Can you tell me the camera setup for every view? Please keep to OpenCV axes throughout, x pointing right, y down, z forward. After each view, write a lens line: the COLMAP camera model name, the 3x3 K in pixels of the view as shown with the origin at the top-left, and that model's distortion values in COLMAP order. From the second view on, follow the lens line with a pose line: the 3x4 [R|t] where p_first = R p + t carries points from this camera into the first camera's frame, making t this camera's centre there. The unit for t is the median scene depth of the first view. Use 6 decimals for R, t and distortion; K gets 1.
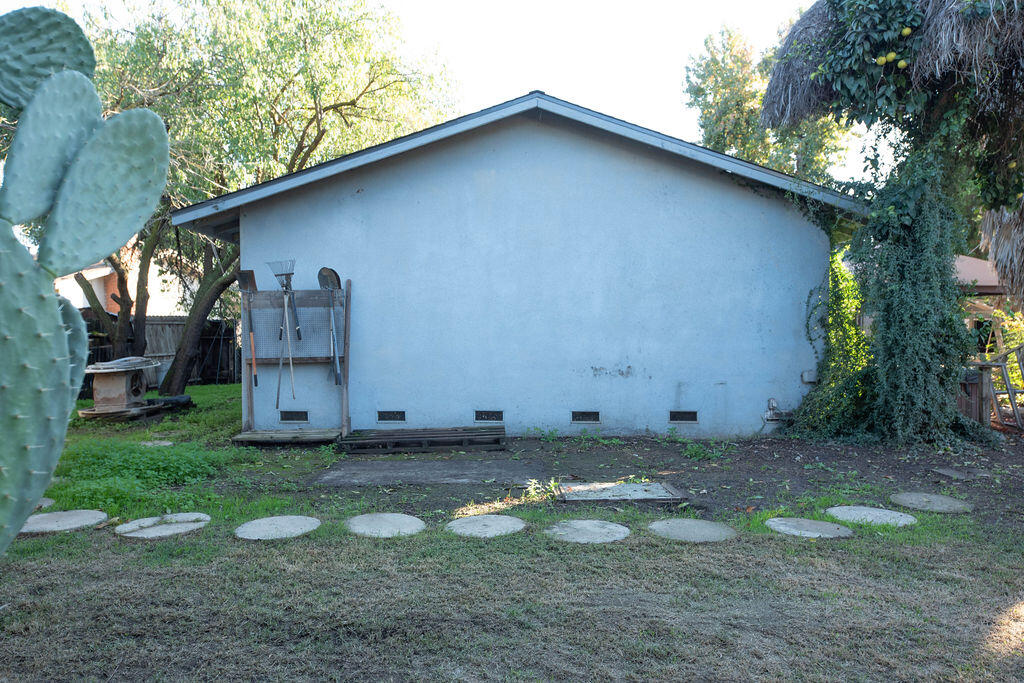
lens RADIAL K [[703.9, 0, 512.7], [0, 703.9, 340.7], [0, 0, 1]] dist [0.001422, -0.000029]
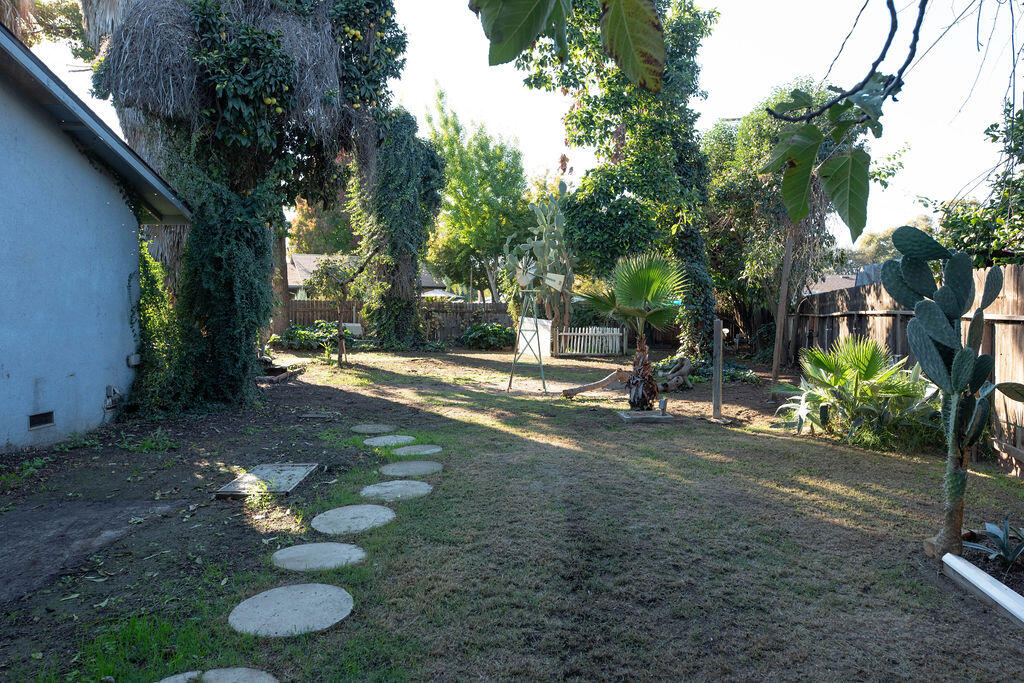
lens RADIAL K [[703.9, 0, 512.7], [0, 703.9, 341.5], [0, 0, 1]] dist [0.001422, -0.000029]
pose [[-0.072181, -0.045160, 0.996369, -0.612937], [0.004849, 0.998947, 0.045628, -0.018086], [-0.997380, 0.008125, -0.071886, 0.515927]]
